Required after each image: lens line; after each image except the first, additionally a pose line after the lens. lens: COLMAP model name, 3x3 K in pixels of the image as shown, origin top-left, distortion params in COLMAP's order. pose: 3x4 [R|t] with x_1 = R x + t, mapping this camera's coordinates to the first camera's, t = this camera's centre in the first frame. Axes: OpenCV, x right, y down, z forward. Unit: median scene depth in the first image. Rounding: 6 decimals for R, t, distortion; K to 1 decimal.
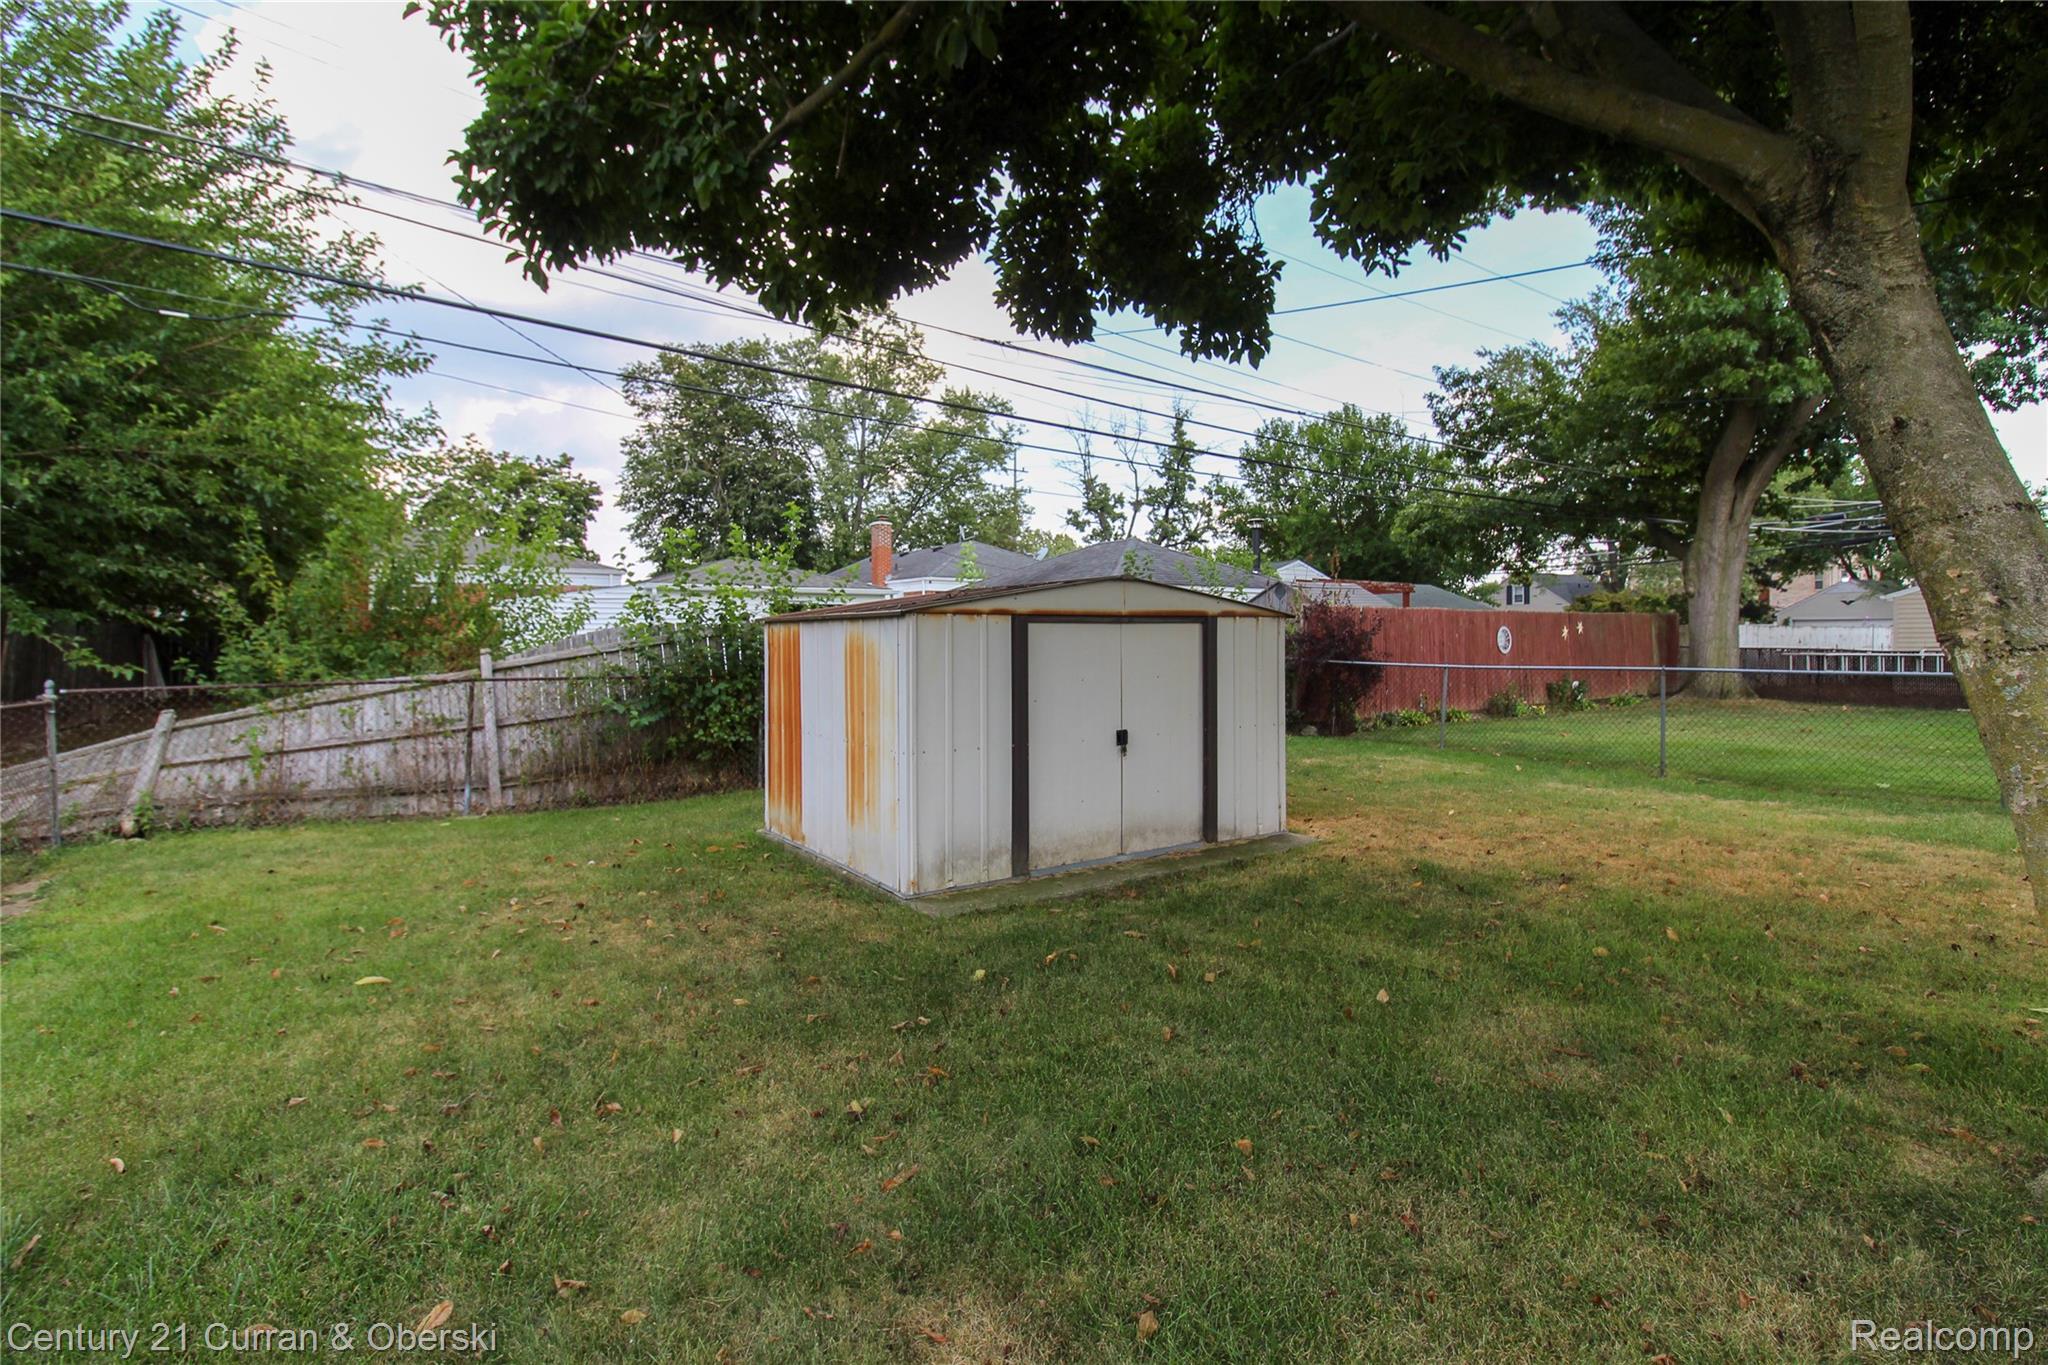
lens RADIAL K [[948.4, 0, 1043.8], [0, 948.4, 649.0], [0, 0, 1]] dist [-0.001224, -0.014051]
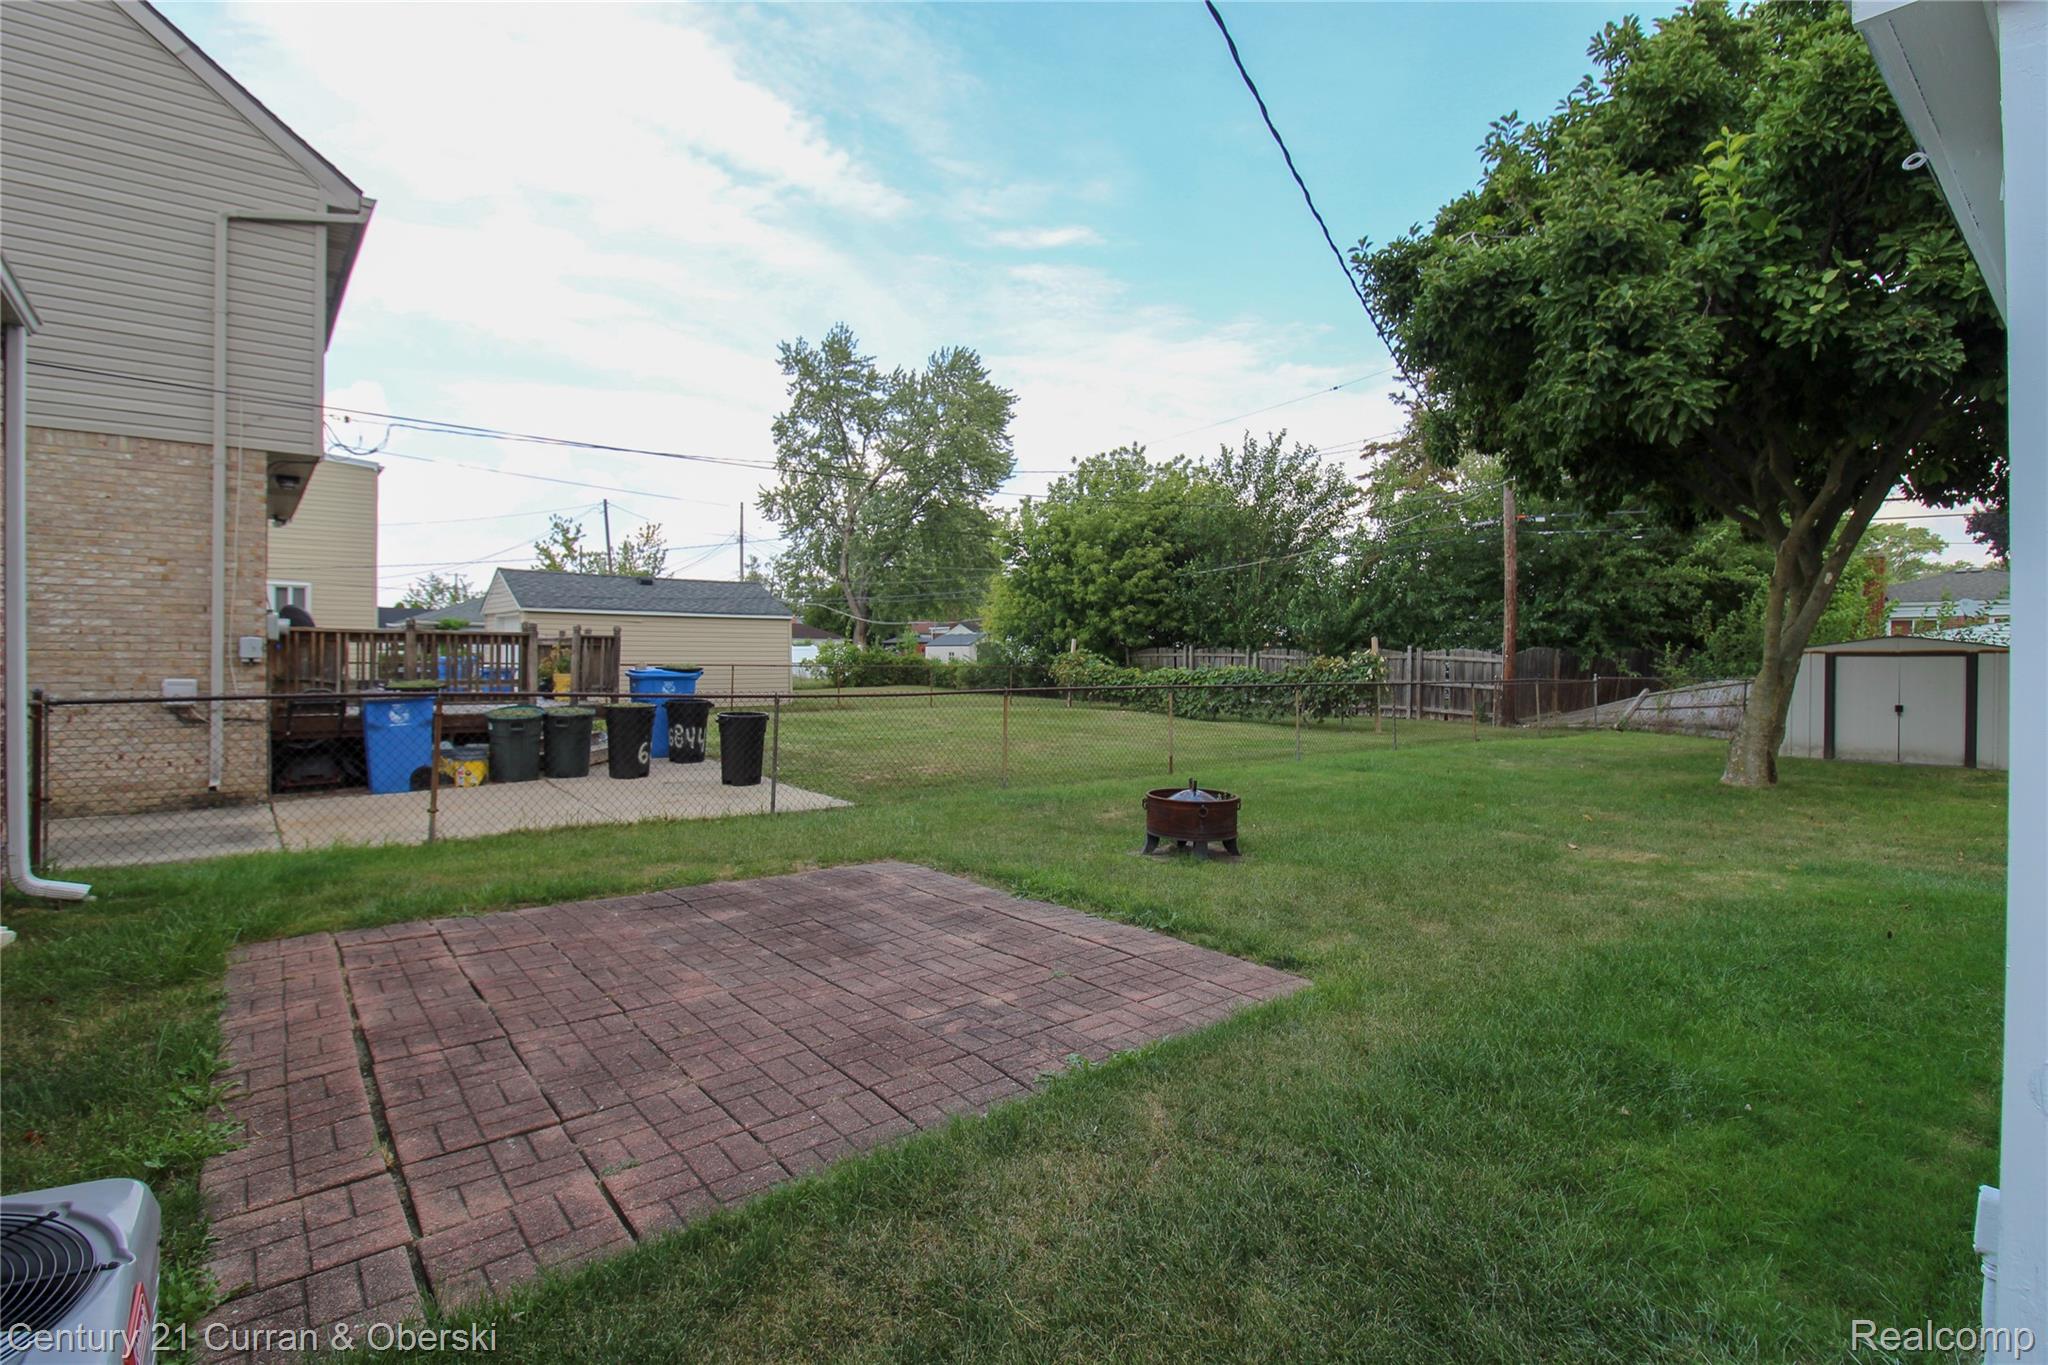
lens RADIAL K [[961.8, 0, 1032.8], [0, 961.8, 698.2], [0, 0, 1]] dist [-0.000649, -0.021888]
pose [[0.072104, 0.045400, -0.996363, 1.422710], [-0.016131, 0.998886, 0.044348, 0.002432], [0.997267, 0.012875, 0.072756, -0.782569]]
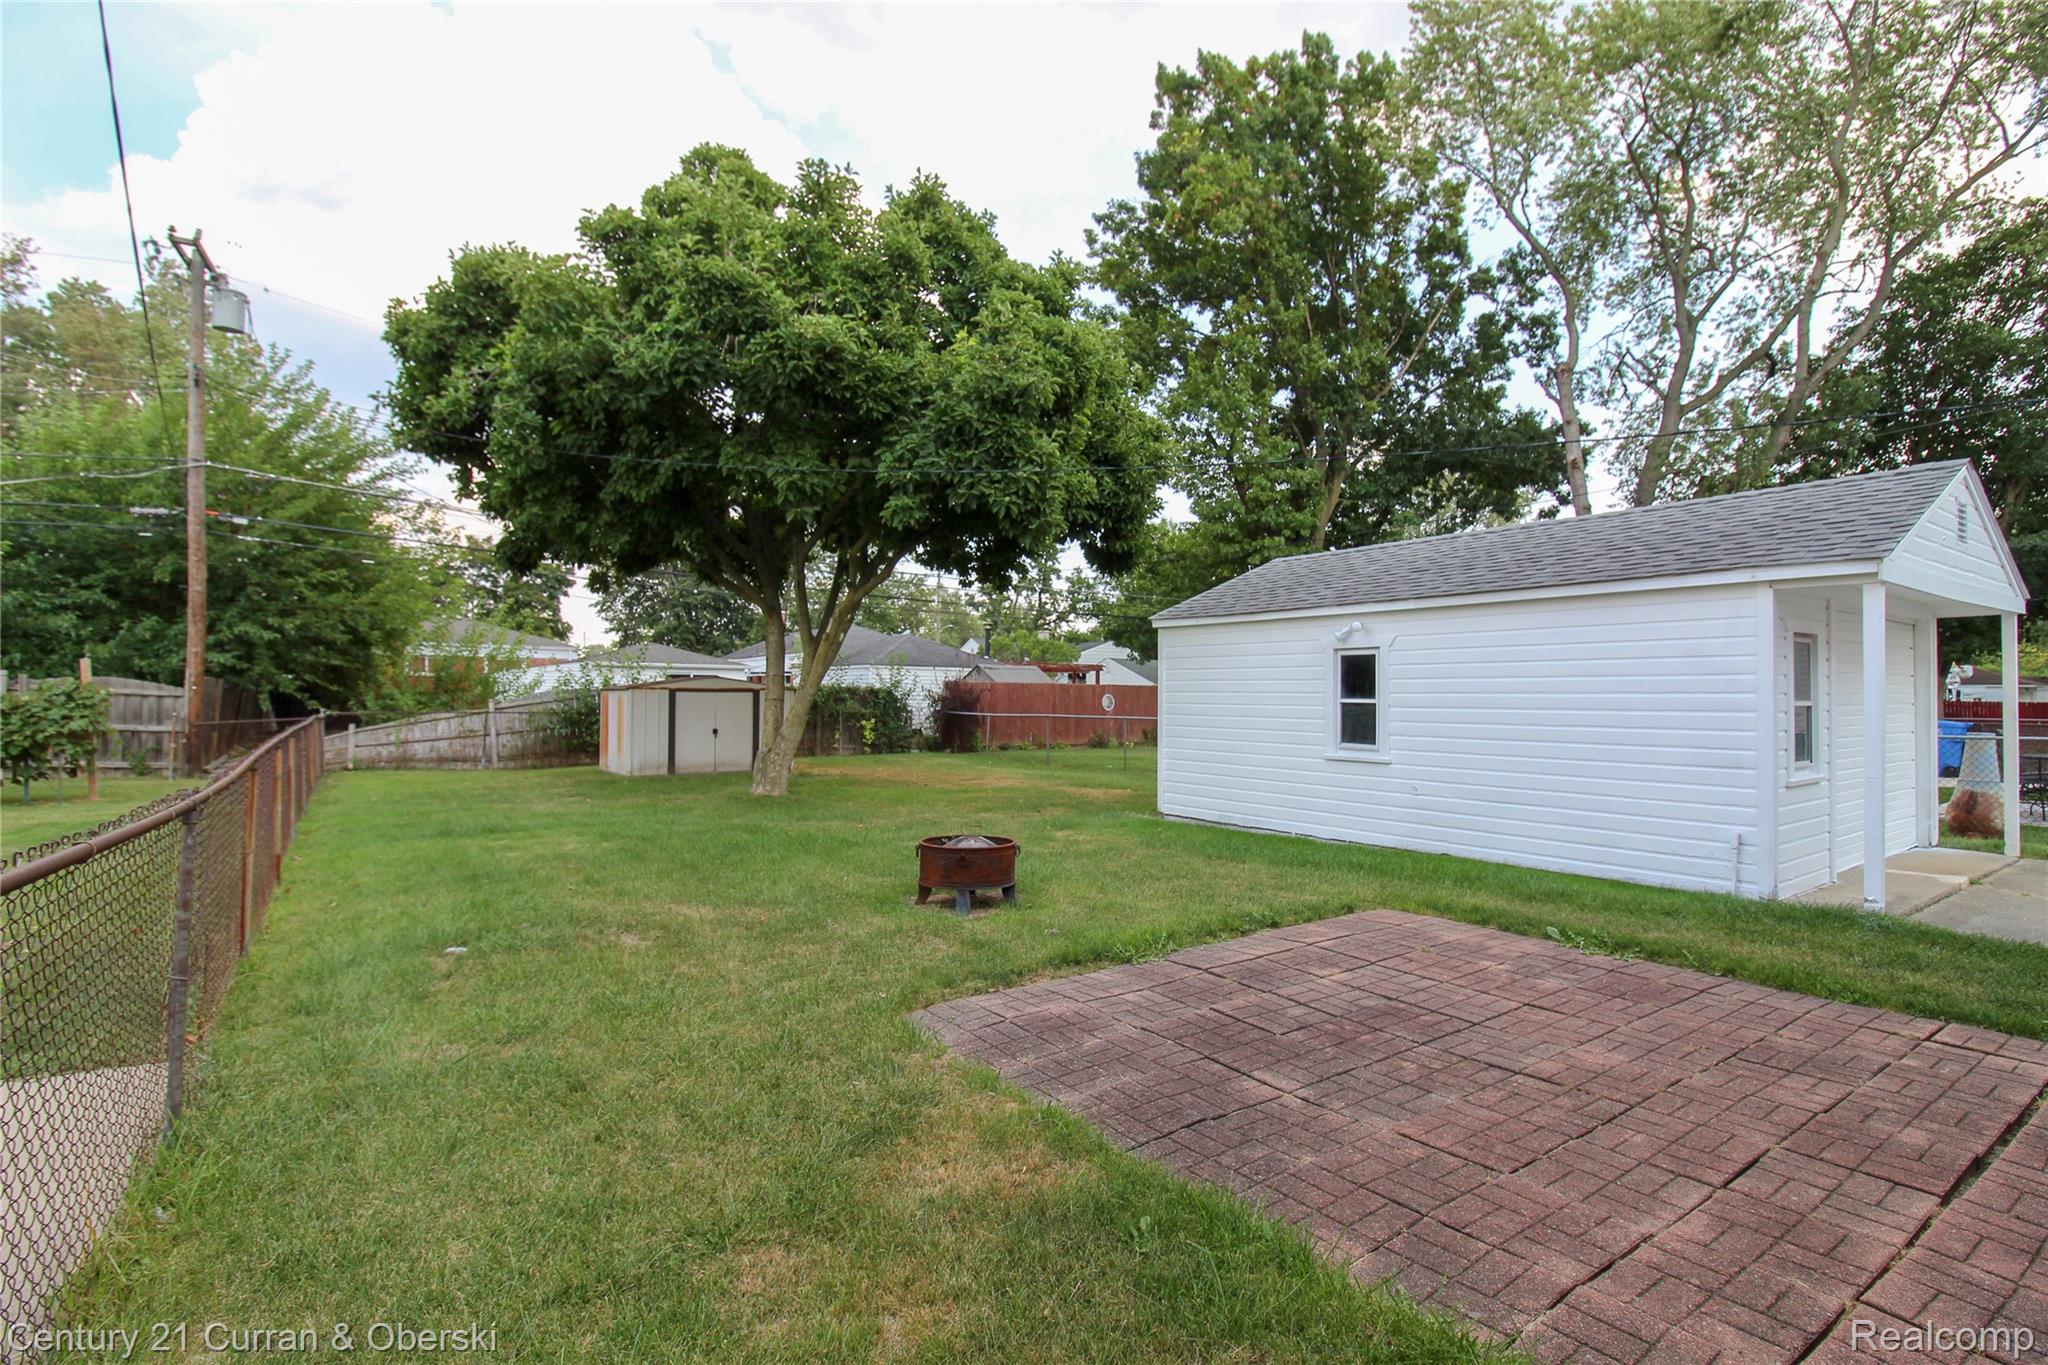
lens RADIAL K [[971.4, 0, 1057.4], [0, 971.4, 687.5], [0, 0, 1]] dist [0.000523, -0.014903]
pose [[0.999826, 0.011637, 0.014555, 0.723108], [-0.011280, 0.999639, -0.024399, 0.013216], [-0.014834, 0.024230, 0.999596, -1.332538]]
